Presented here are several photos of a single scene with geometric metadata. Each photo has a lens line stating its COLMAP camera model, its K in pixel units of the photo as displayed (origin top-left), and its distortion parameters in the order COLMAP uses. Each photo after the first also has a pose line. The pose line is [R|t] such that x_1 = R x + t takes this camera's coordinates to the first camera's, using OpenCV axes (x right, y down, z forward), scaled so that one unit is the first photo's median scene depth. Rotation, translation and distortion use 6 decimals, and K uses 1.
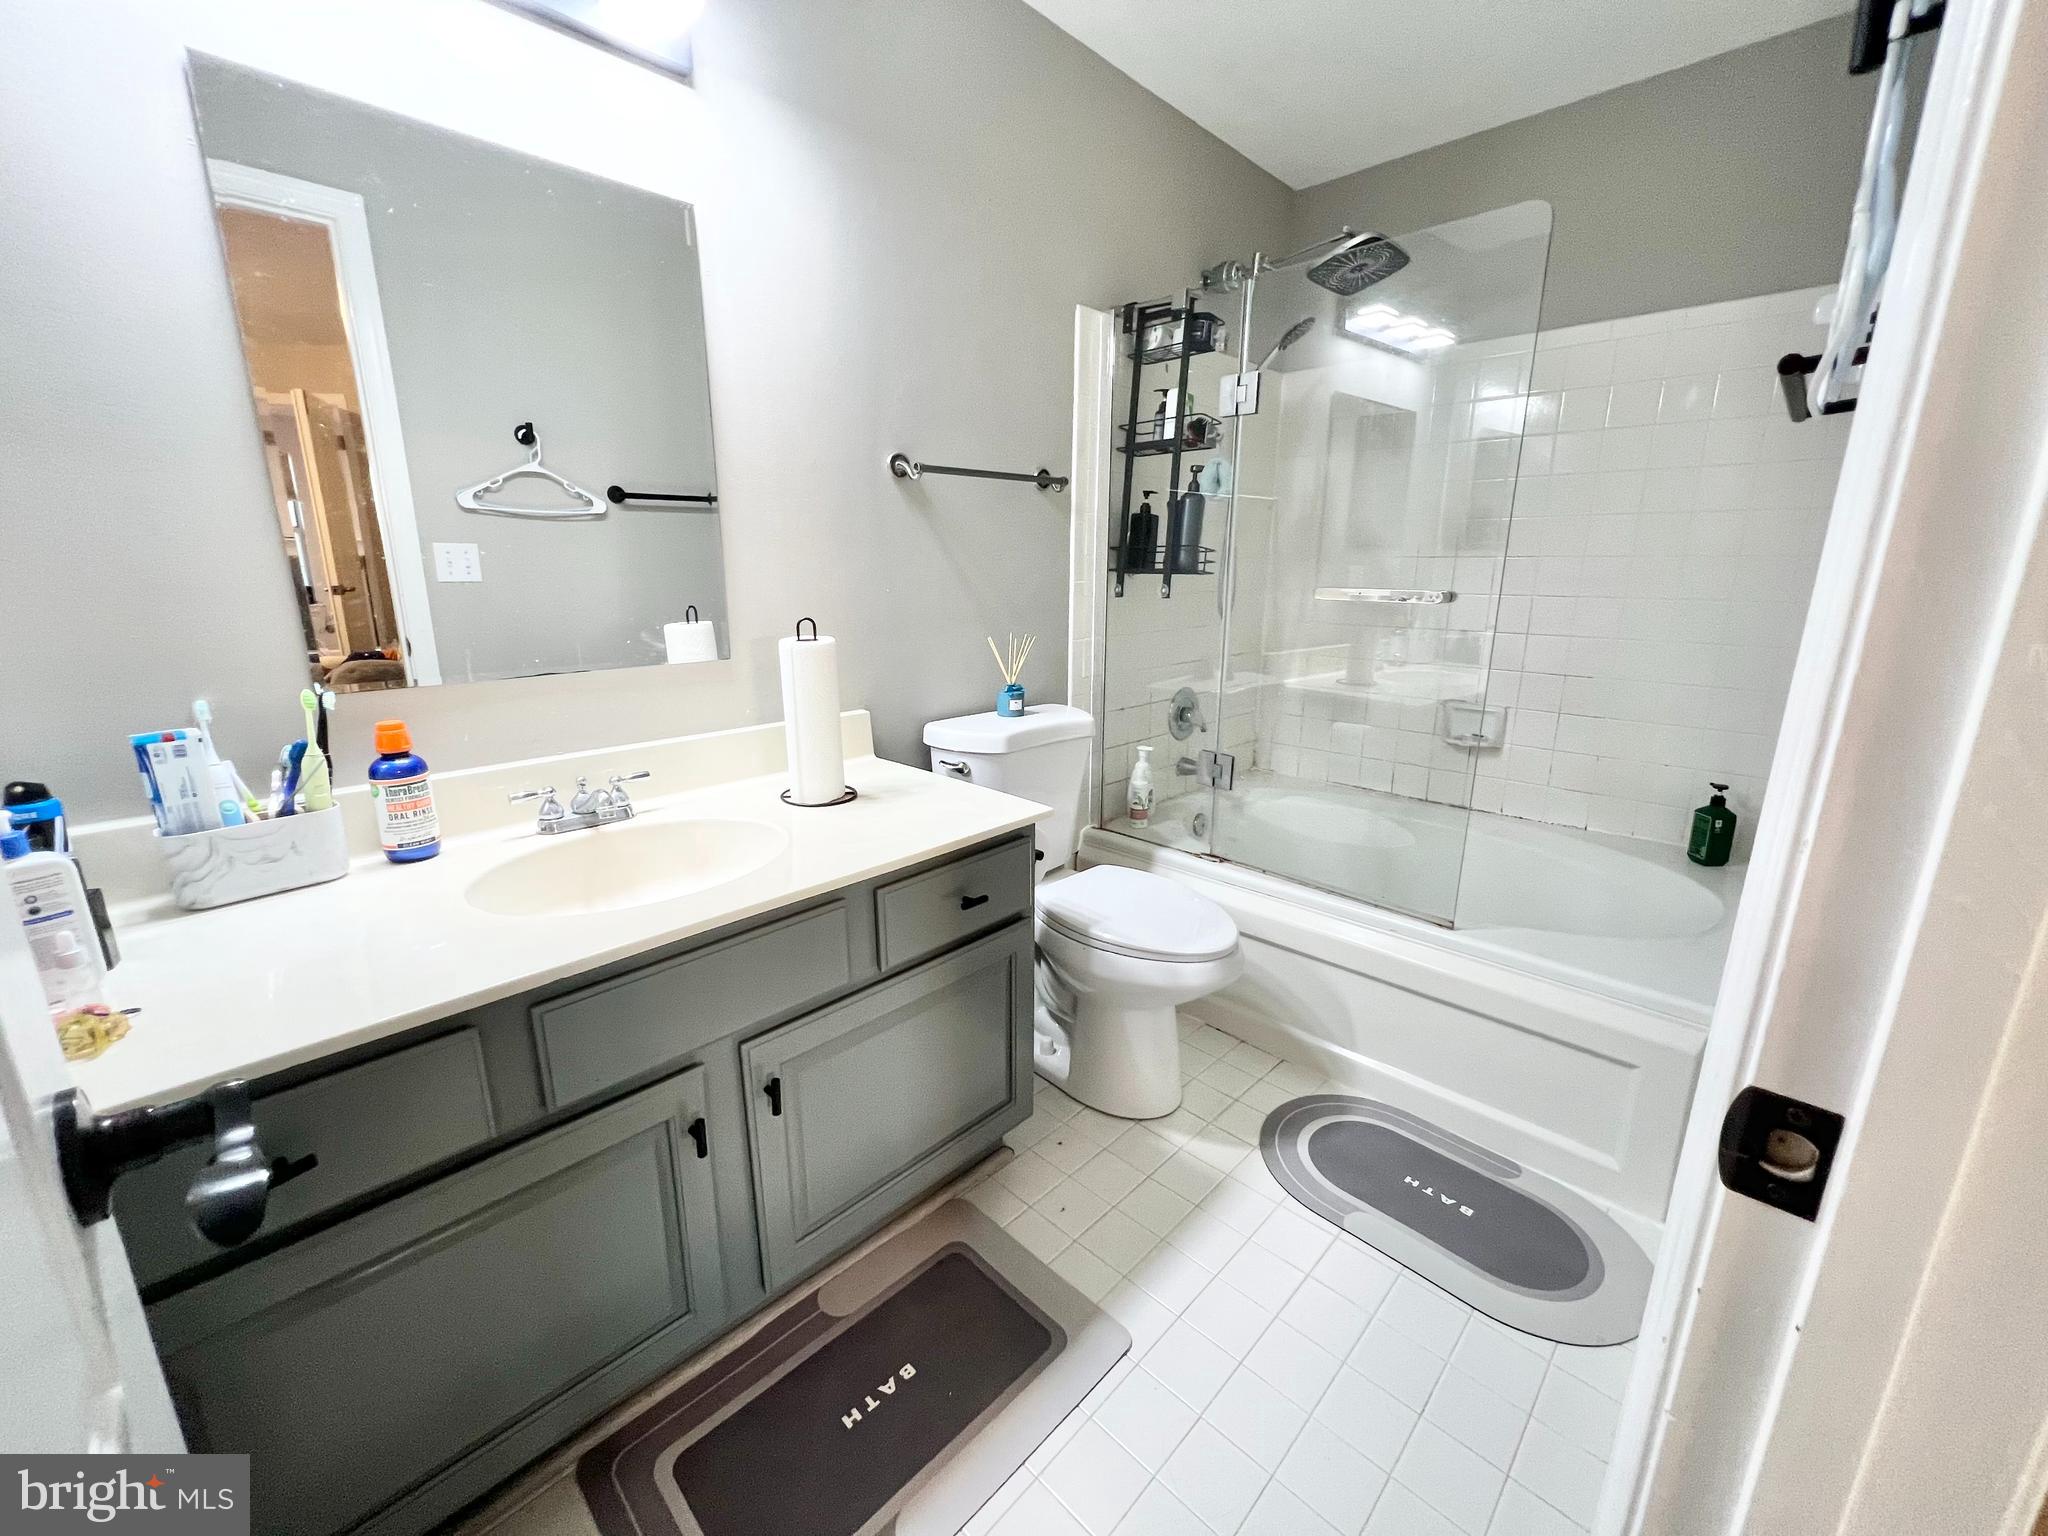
lens RADIAL K [[820.2, 0, 1016.3], [0, 820.2, 763.8], [0, 0, 1]] dist [-0.004044, 0.001340]
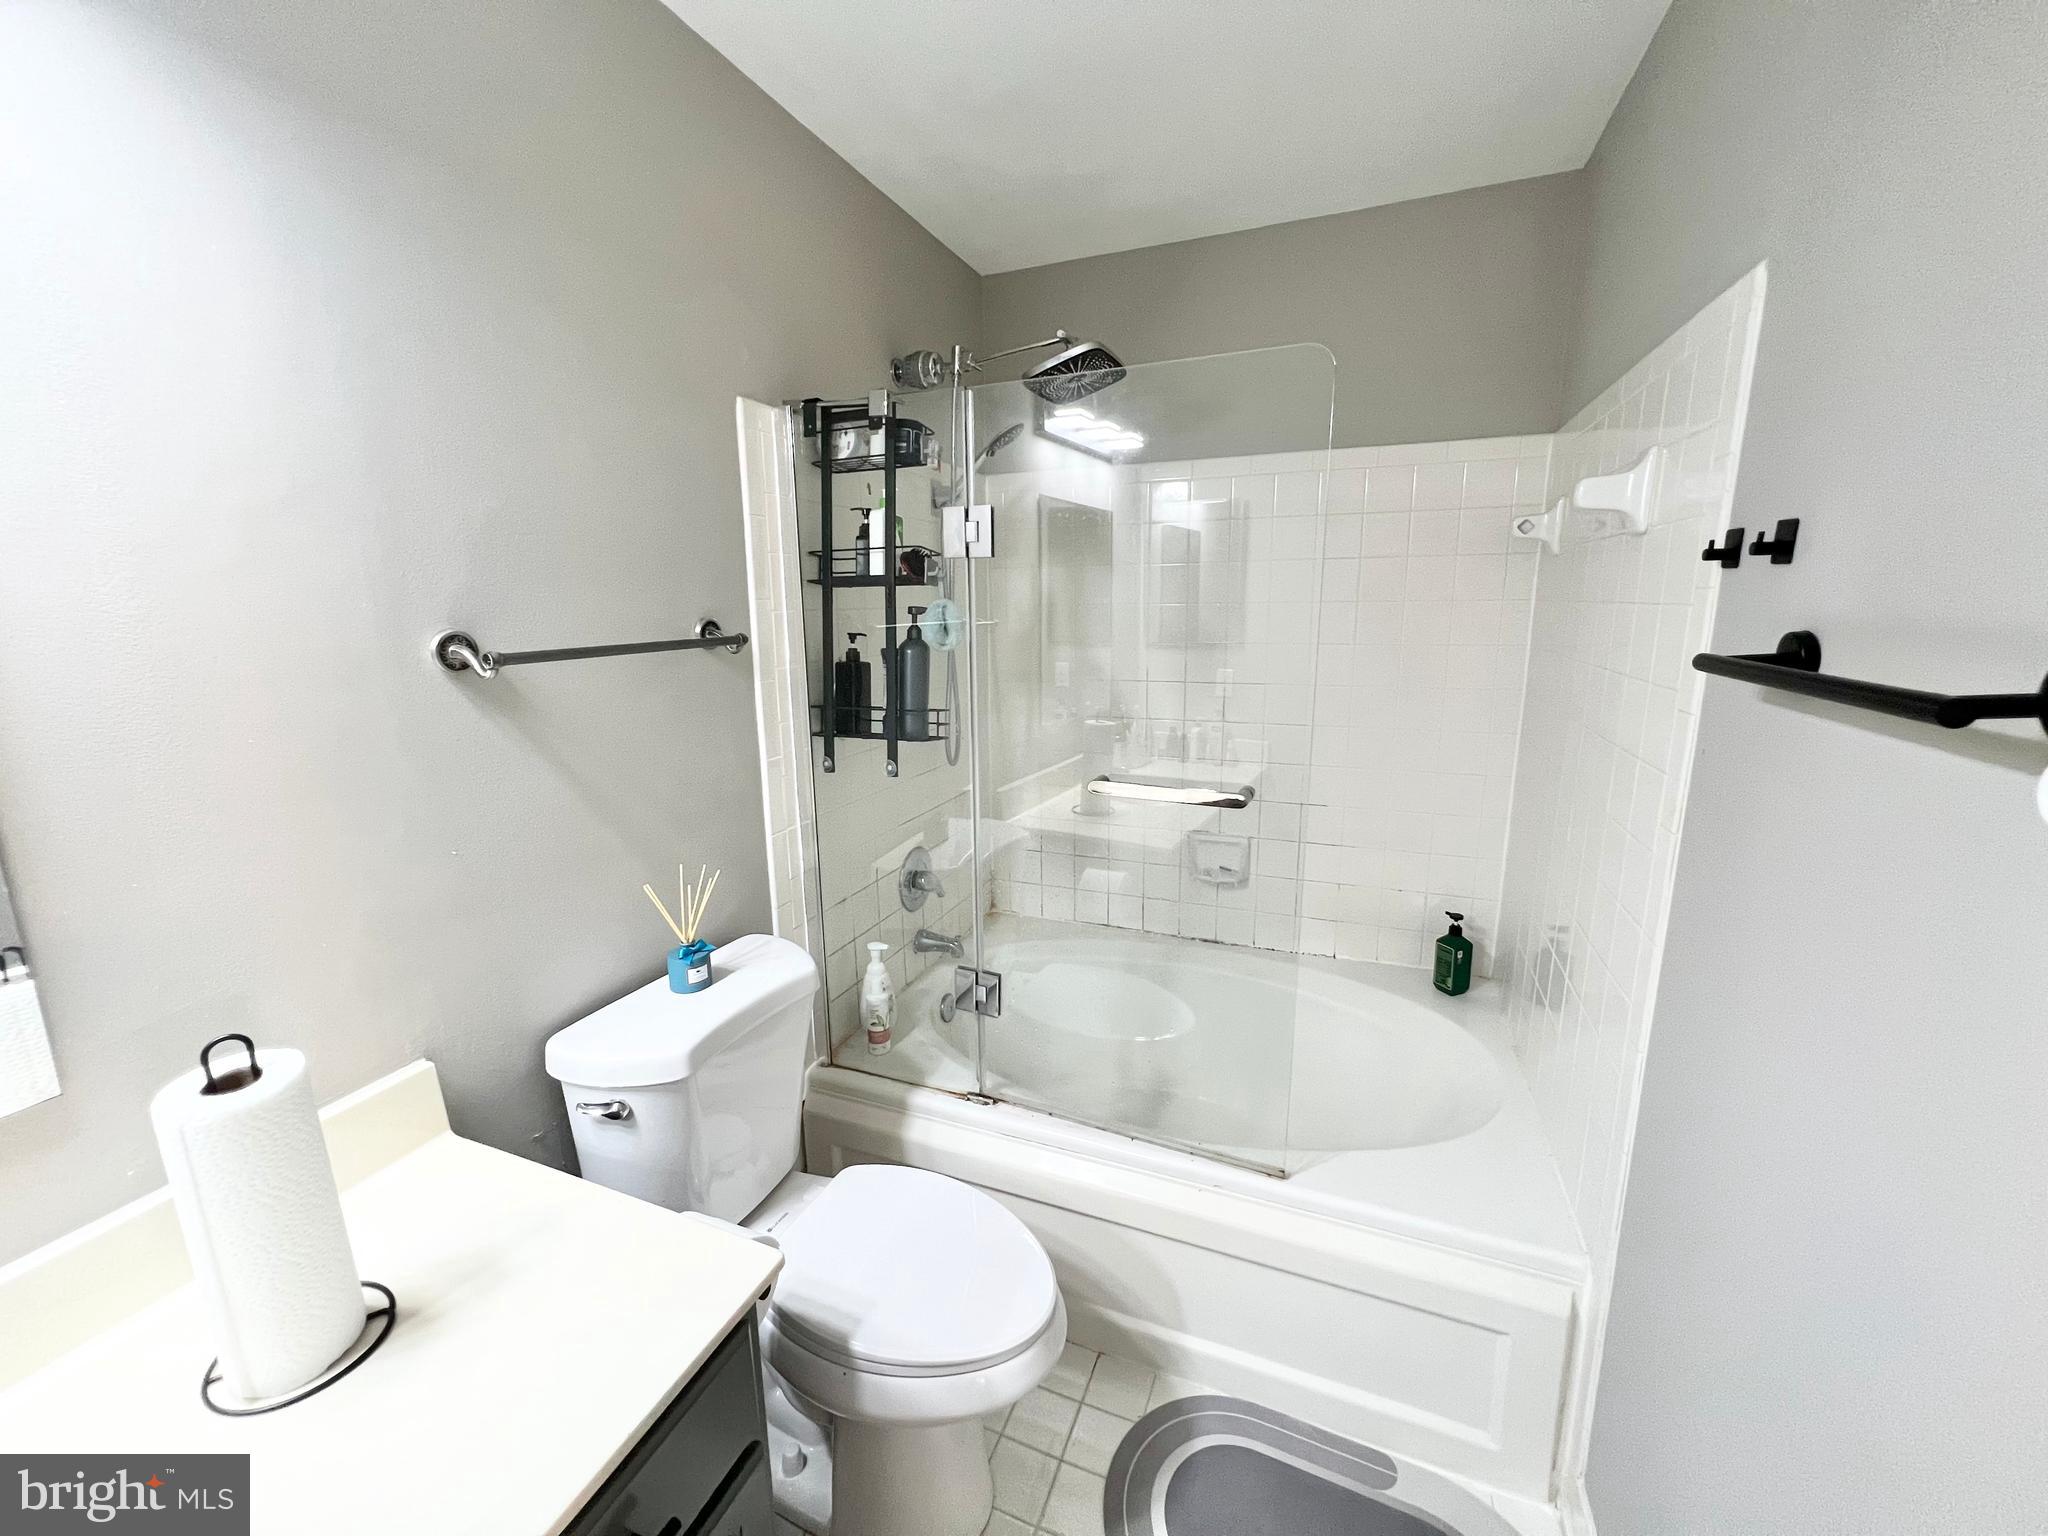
lens RADIAL K [[816.1, 0, 1014.3], [0, 816.1, 761.7], [0, 0, 1]] dist [-0.006971, 0.001083]
pose [[0.928356, -0.084903, 0.361865, 0.012068], [0.102245, 0.994336, -0.029009, -0.181795], [-0.357353, 0.063930, 0.931779, 0.244179]]
